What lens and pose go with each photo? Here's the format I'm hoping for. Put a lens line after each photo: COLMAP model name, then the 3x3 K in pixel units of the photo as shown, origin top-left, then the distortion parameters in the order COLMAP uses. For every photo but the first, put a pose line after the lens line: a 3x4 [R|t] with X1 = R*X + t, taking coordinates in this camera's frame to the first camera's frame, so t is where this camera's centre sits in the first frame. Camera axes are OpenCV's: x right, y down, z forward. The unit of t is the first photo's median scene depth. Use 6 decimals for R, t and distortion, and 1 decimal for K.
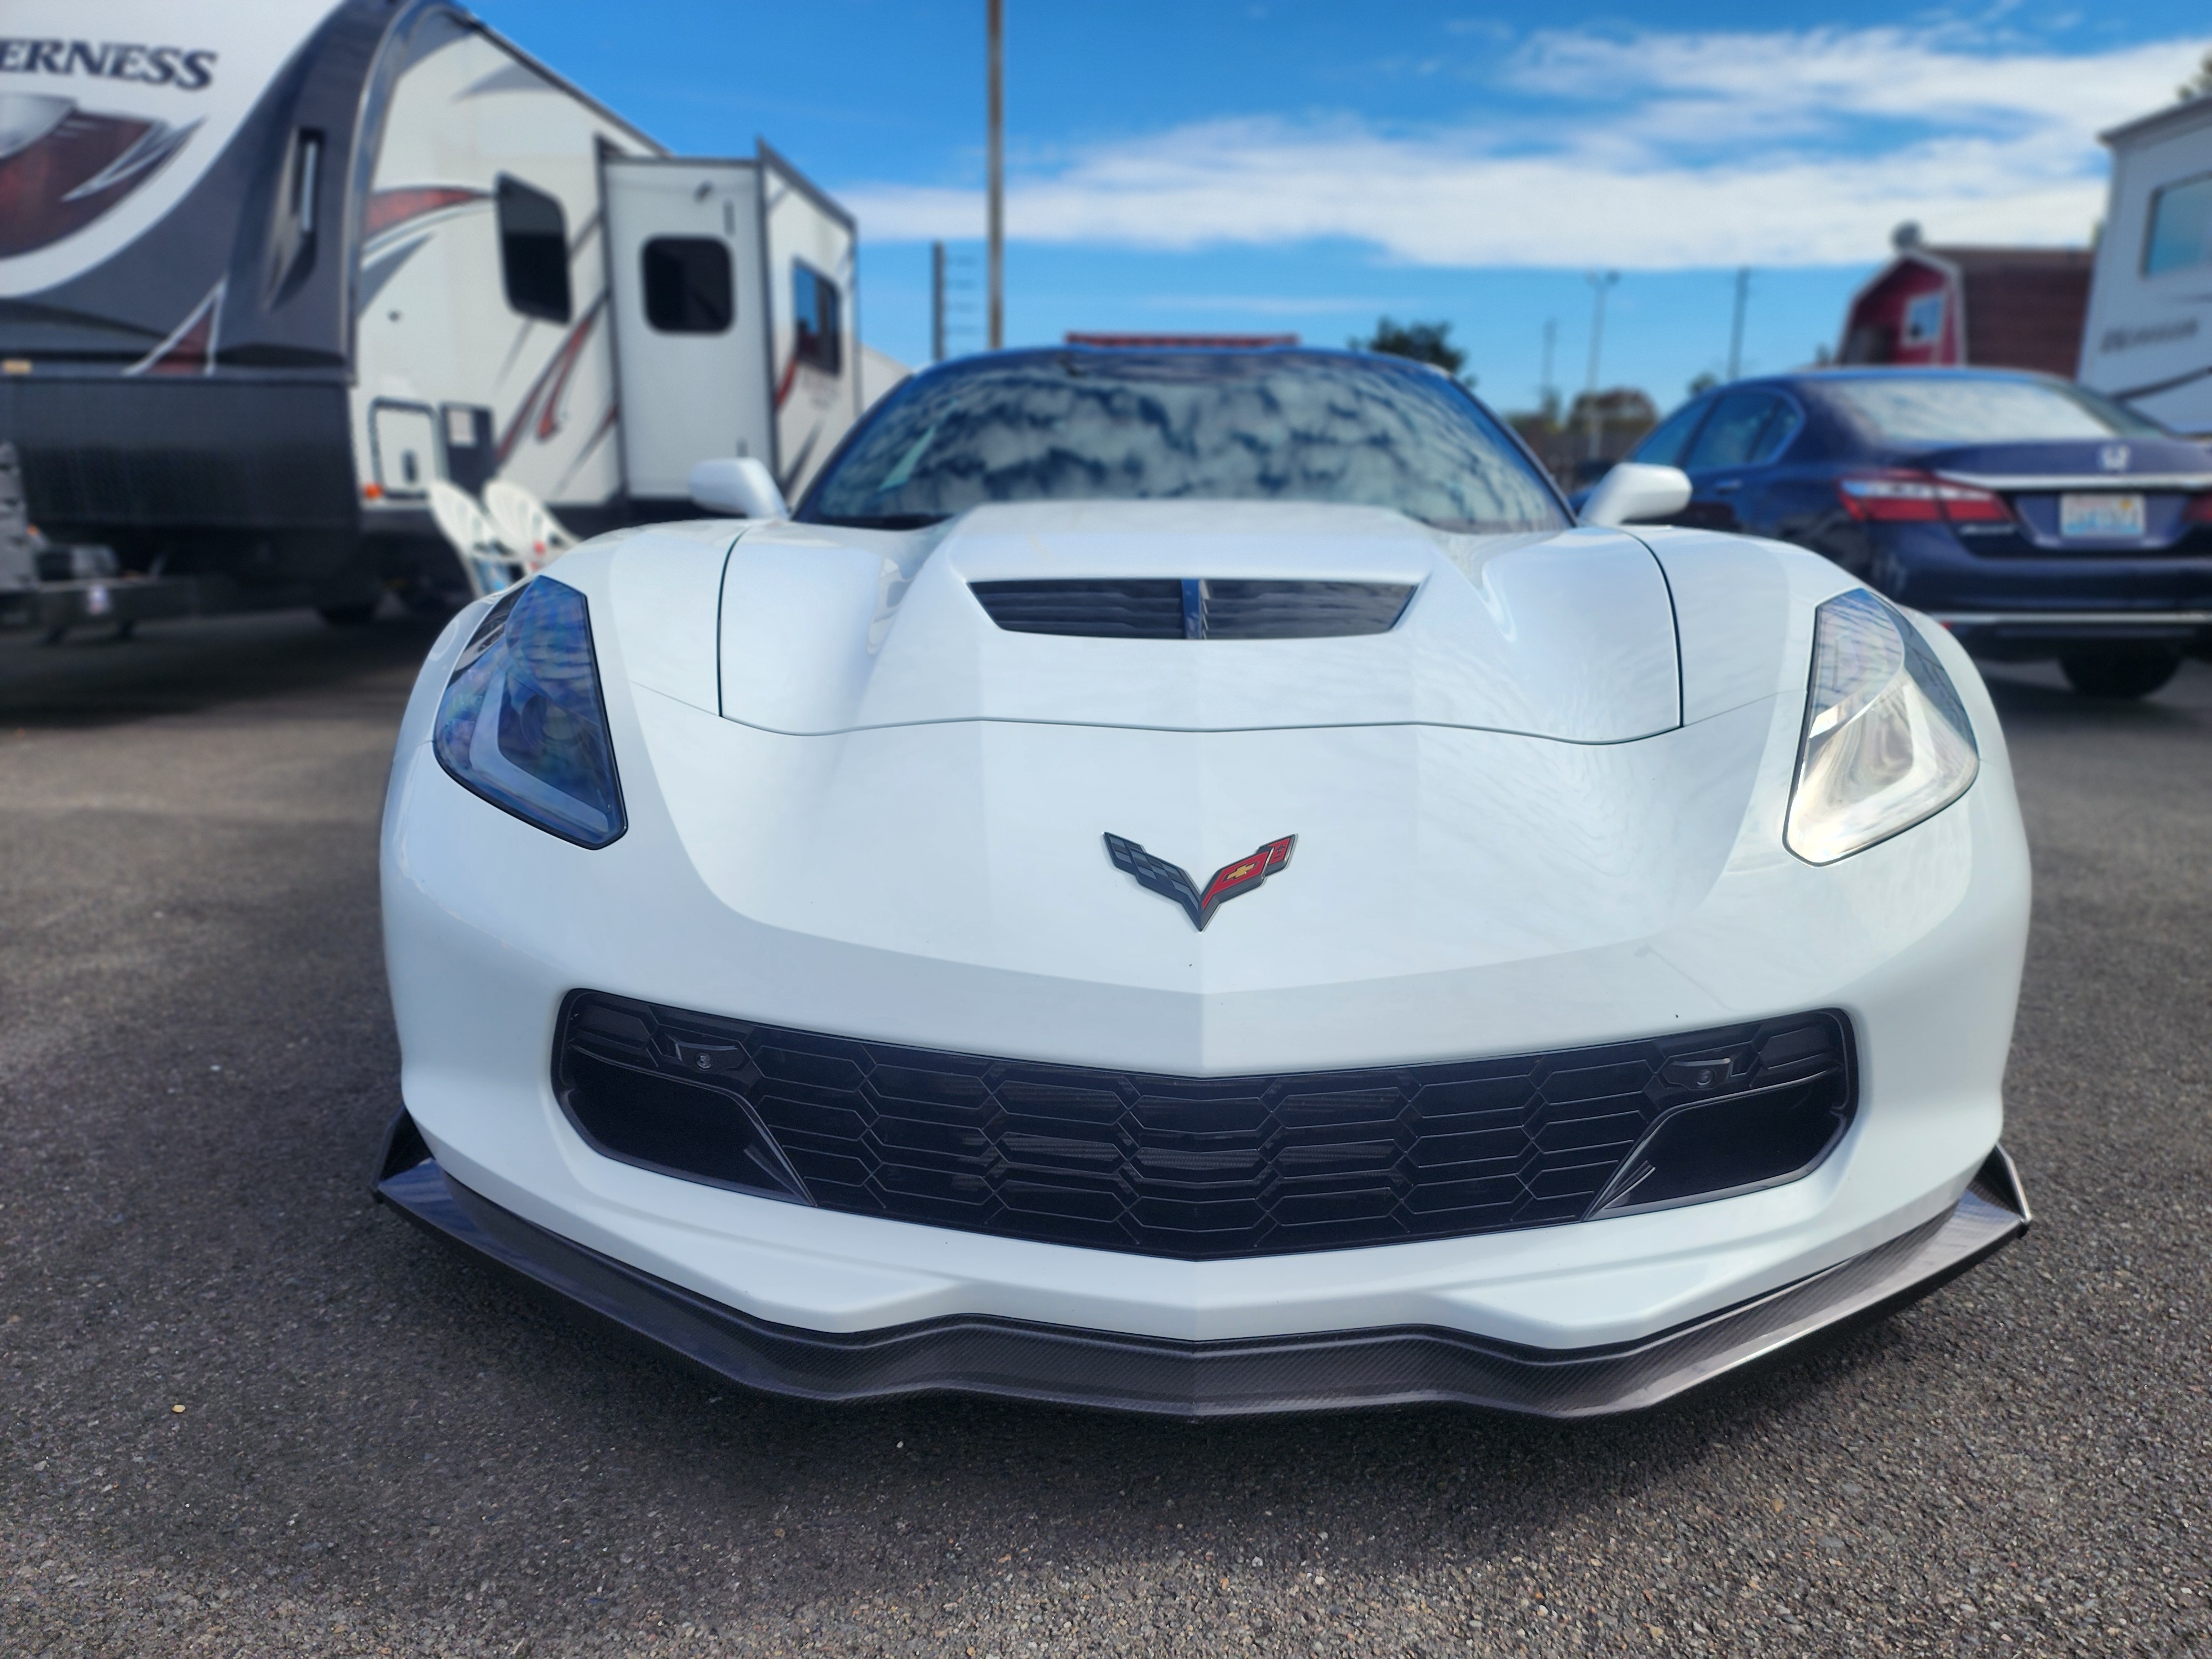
lens RADIAL K [[1498.6, 0, 1116.6], [0, 1498.6, 829.2], [0, 0, 1]] dist [0.061579, -0.047031]
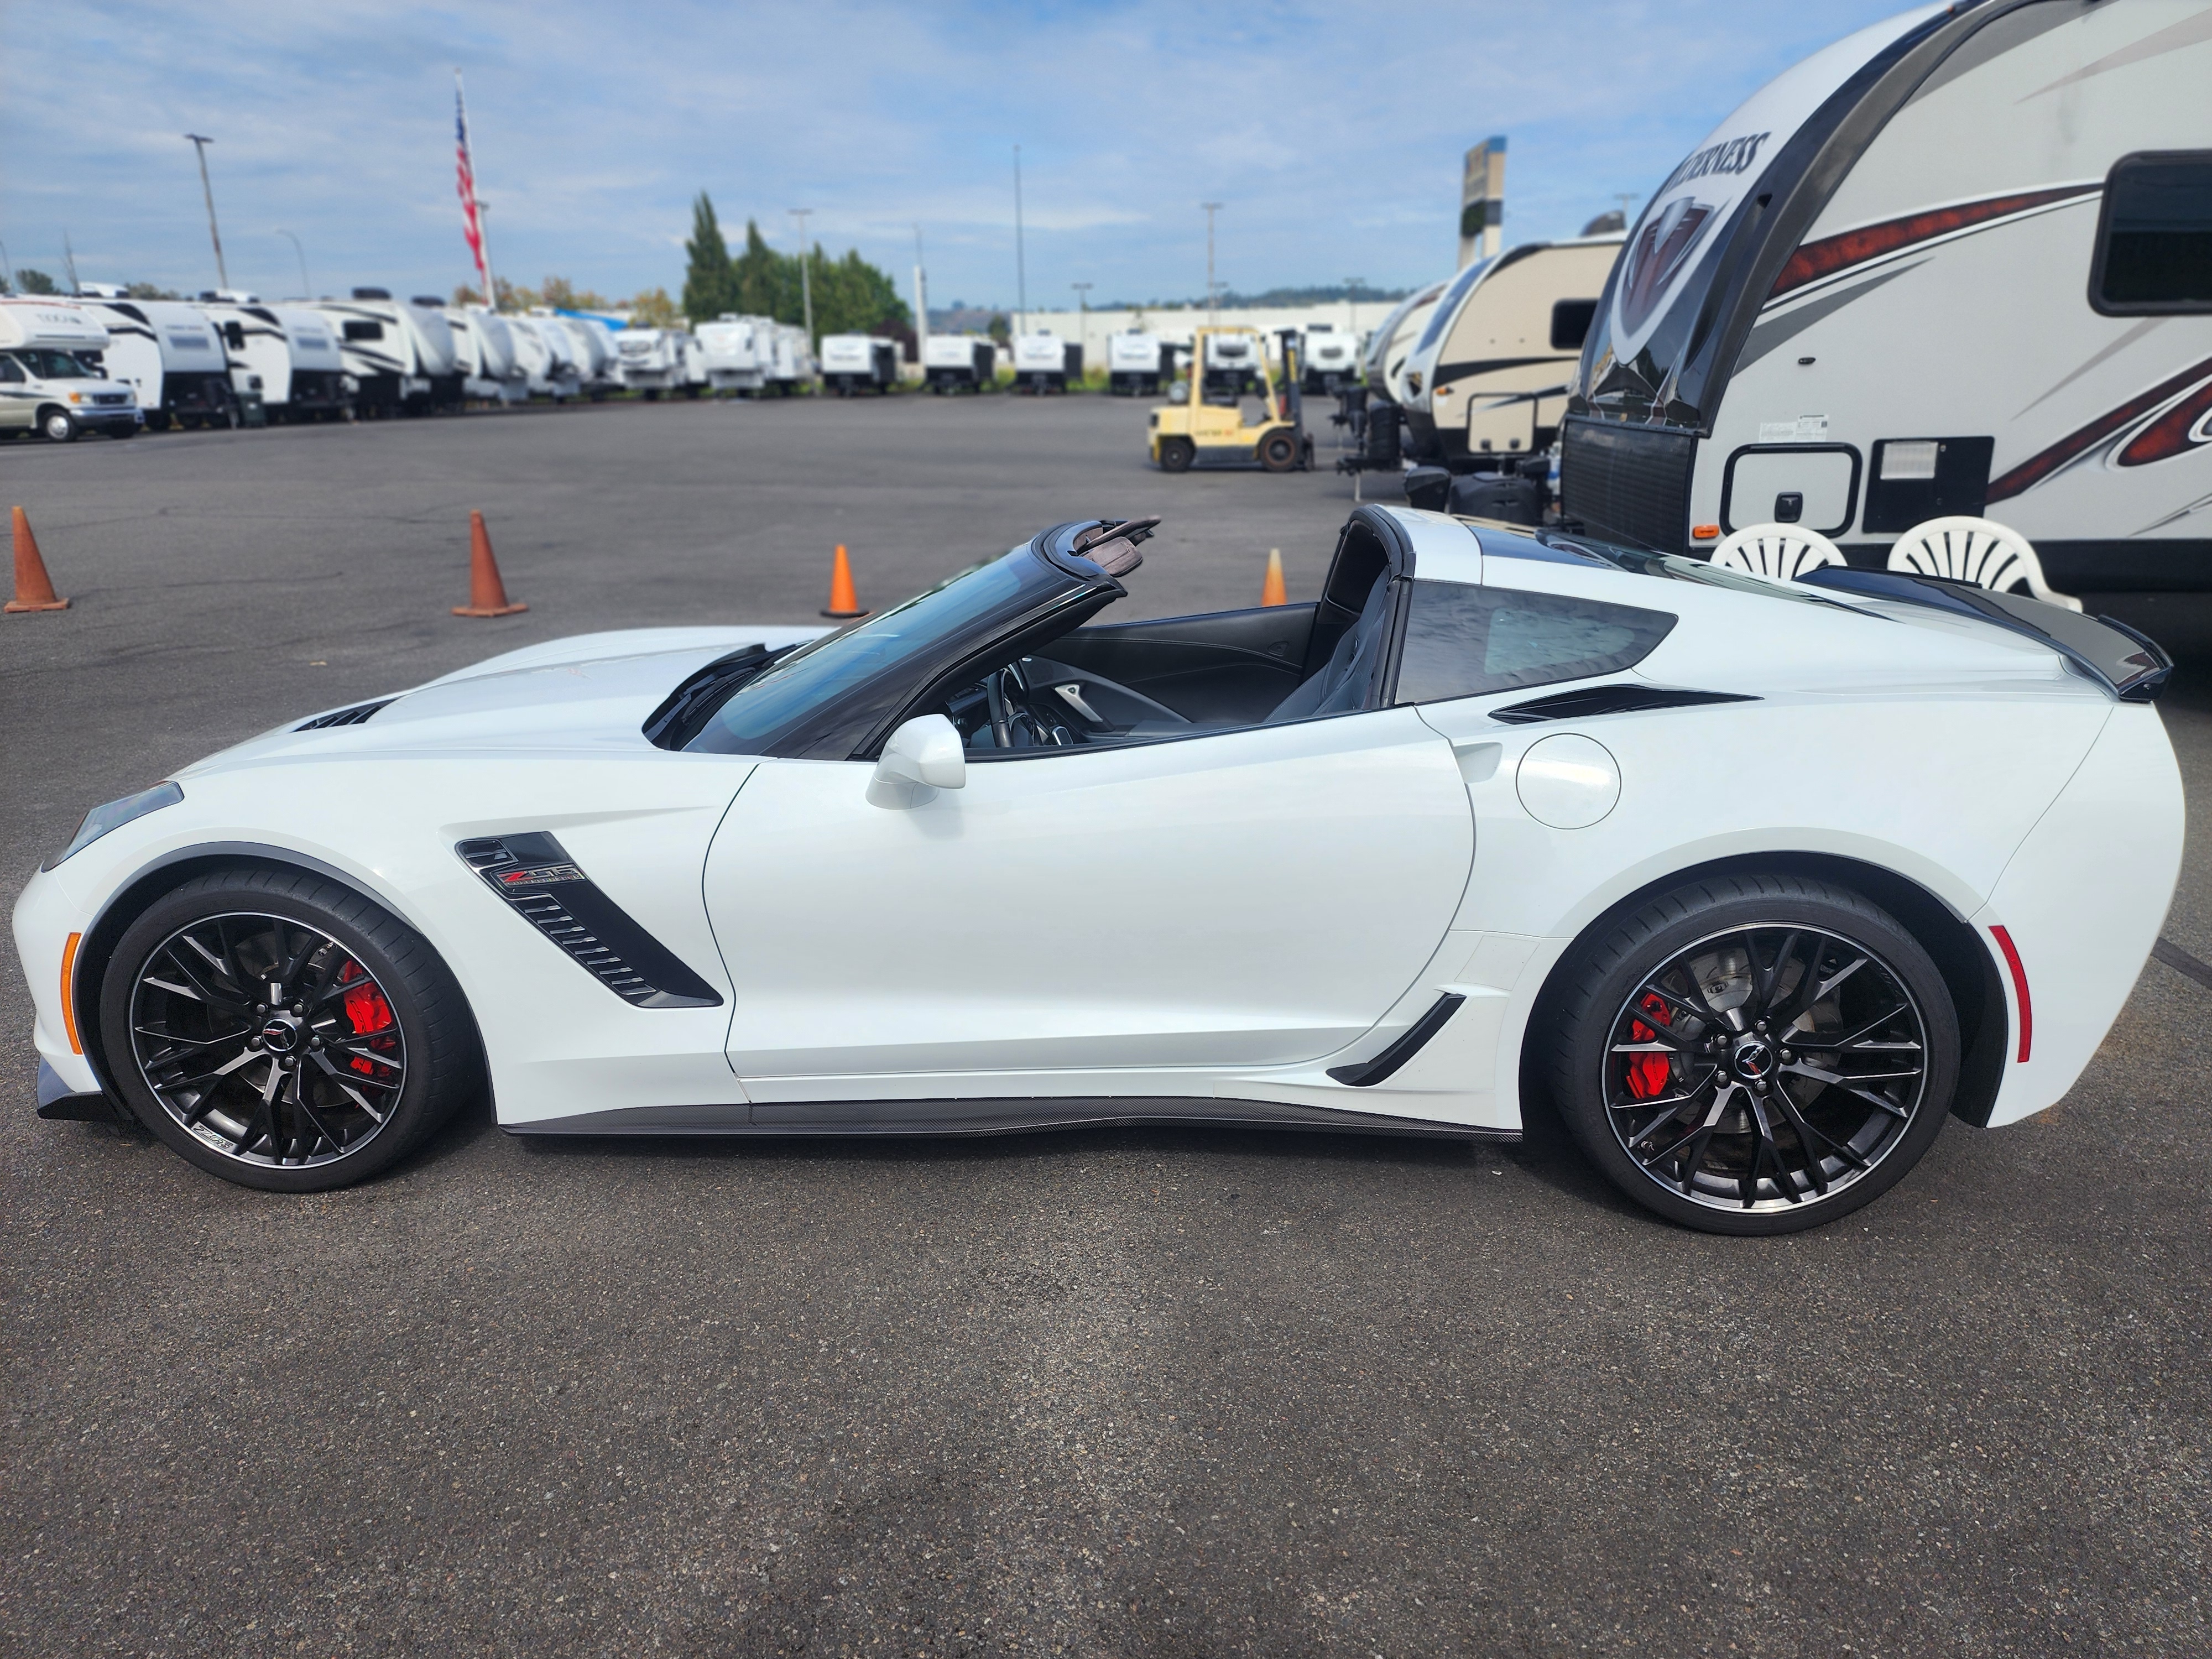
lens RADIAL K [[1498.6, 0, 1116.6], [0, 1498.6, 829.2], [0, 0, 1]] dist [0.061579, -0.047031]
pose [[-0.053982, 0.278656, -0.958873, 0.657463], [-0.197953, 0.938228, 0.283801, -0.251998], [0.978724, 0.205132, 0.004513, 0.634785]]
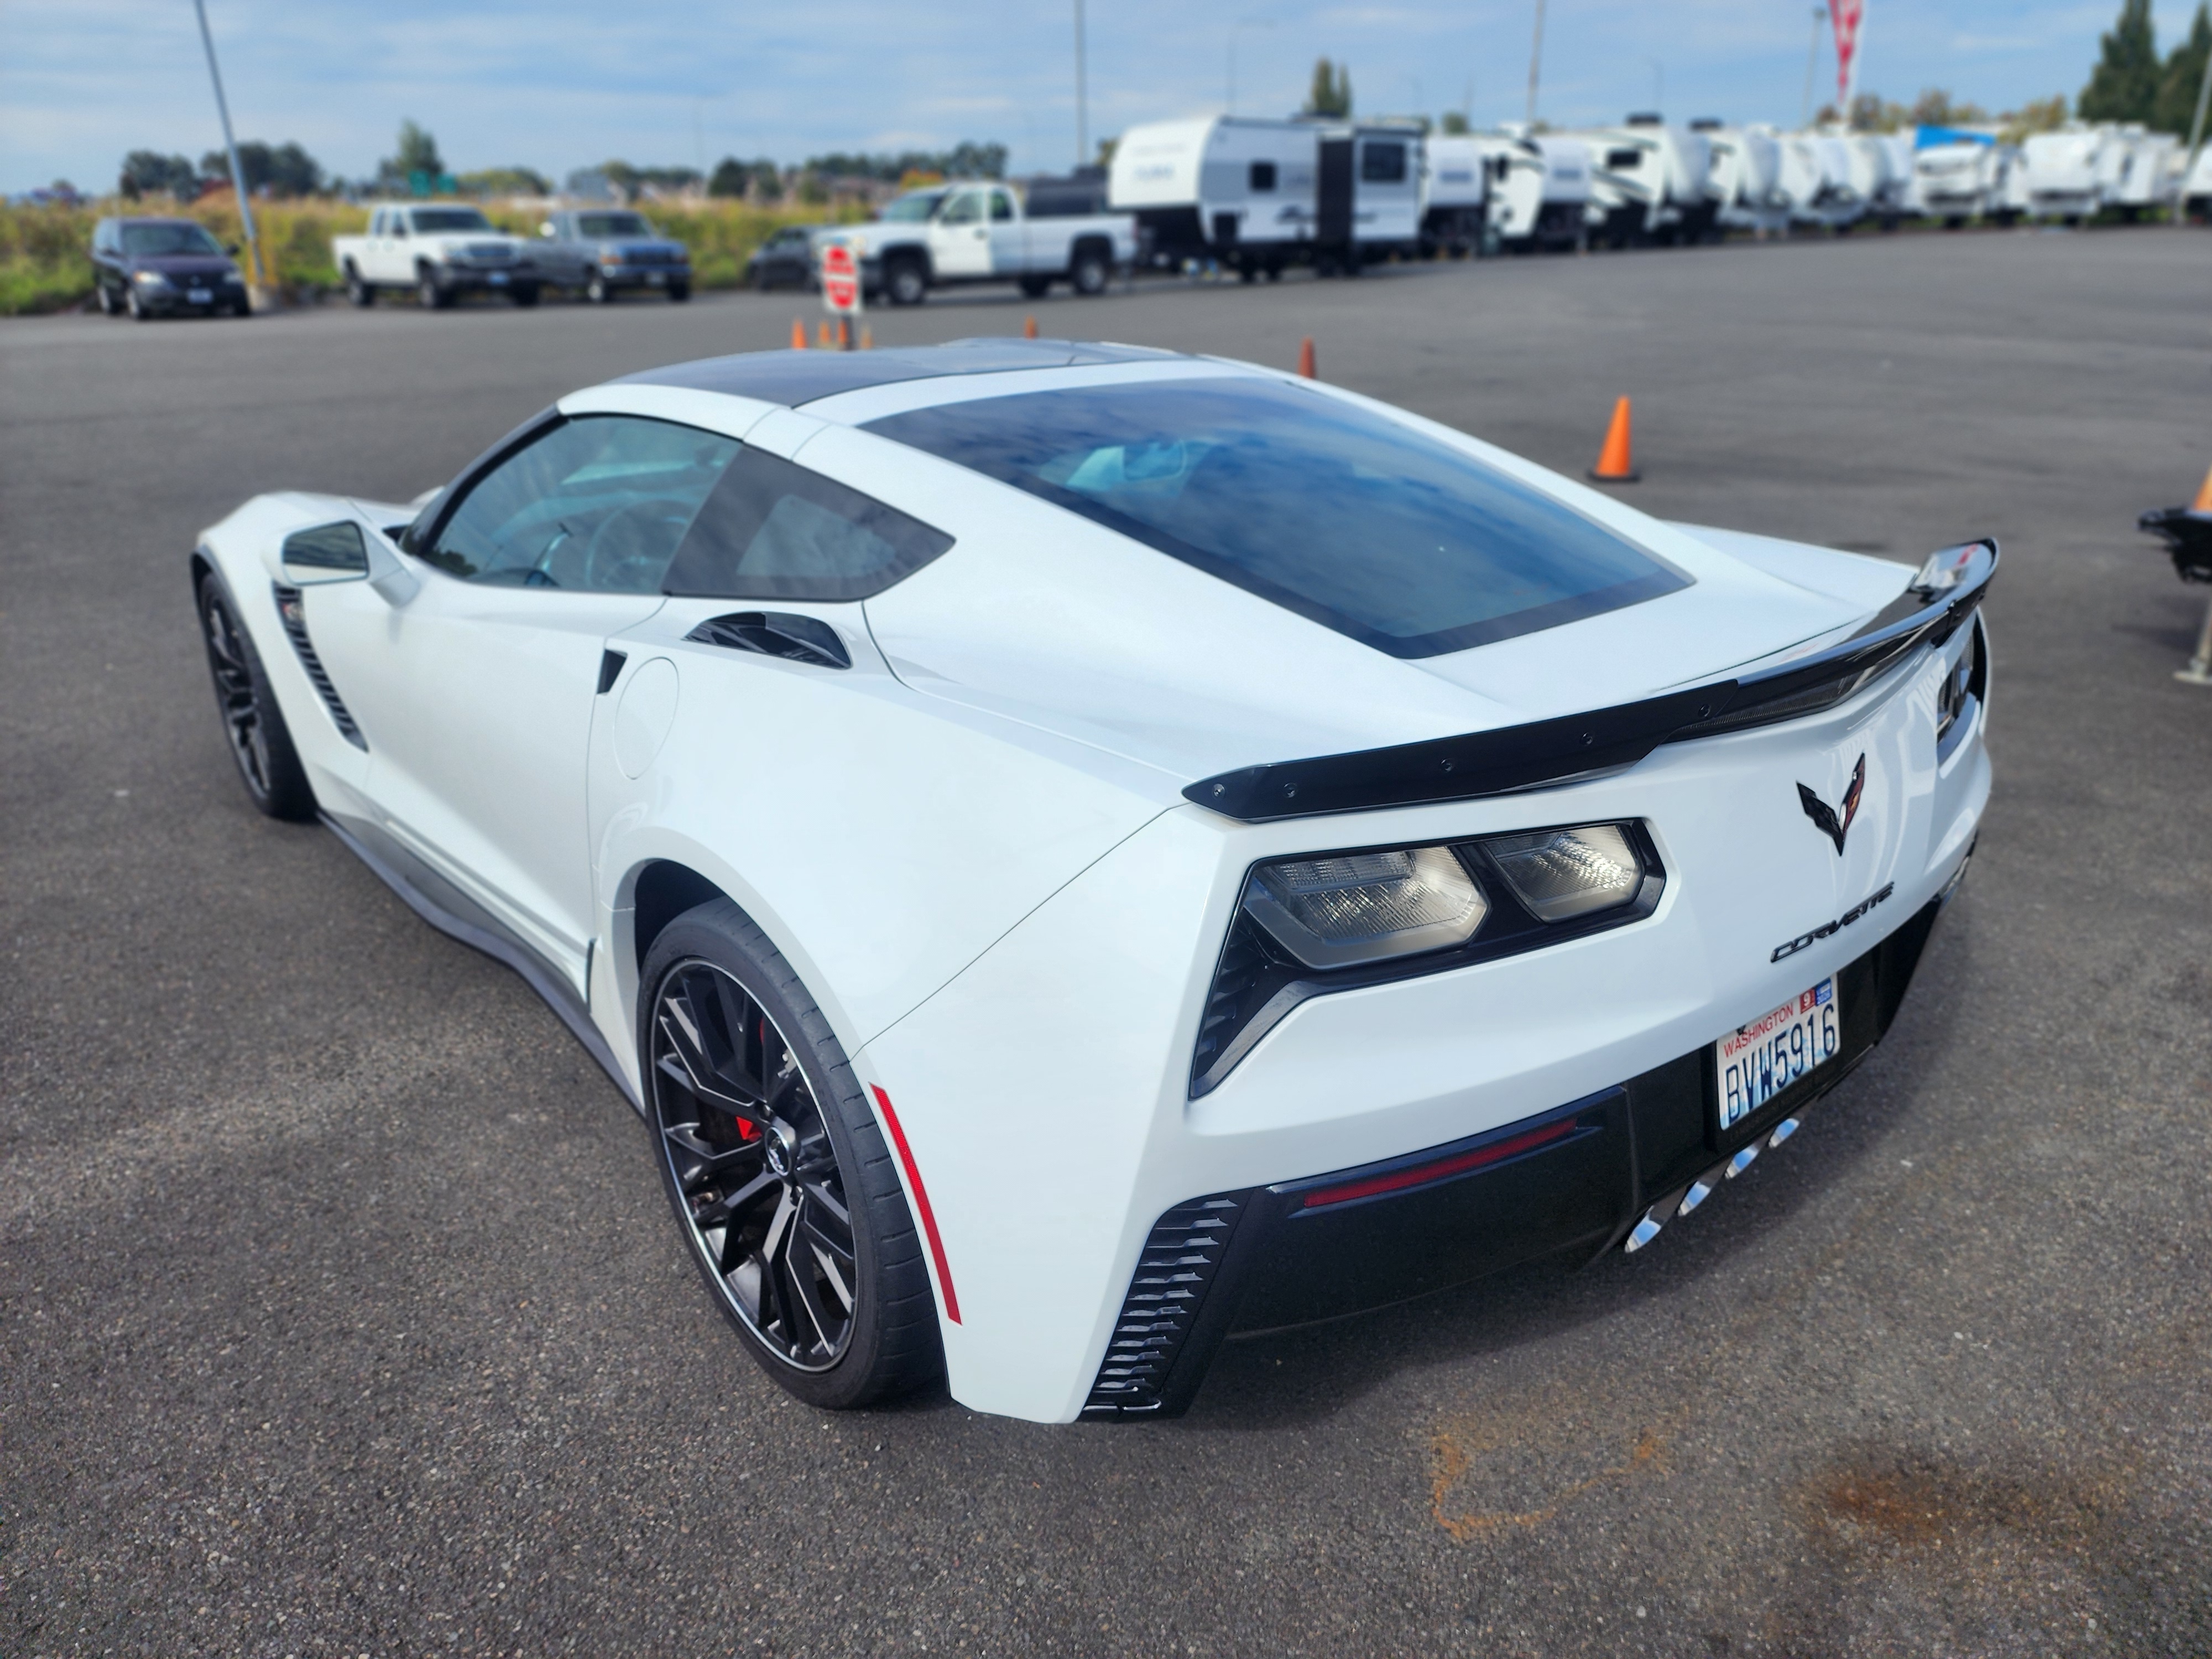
lens RADIAL K [[1474.7, 0, 1105.7], [0, 1474.7, 873.5], [0, 0, 1]] dist [0.060994, -0.054916]
pose [[-0.762162, 0.259123, -0.593266, 0.337506], [-0.129349, 0.836971, 0.531740, -0.334642], [0.634333, 0.482010, -0.604390, 1.073243]]
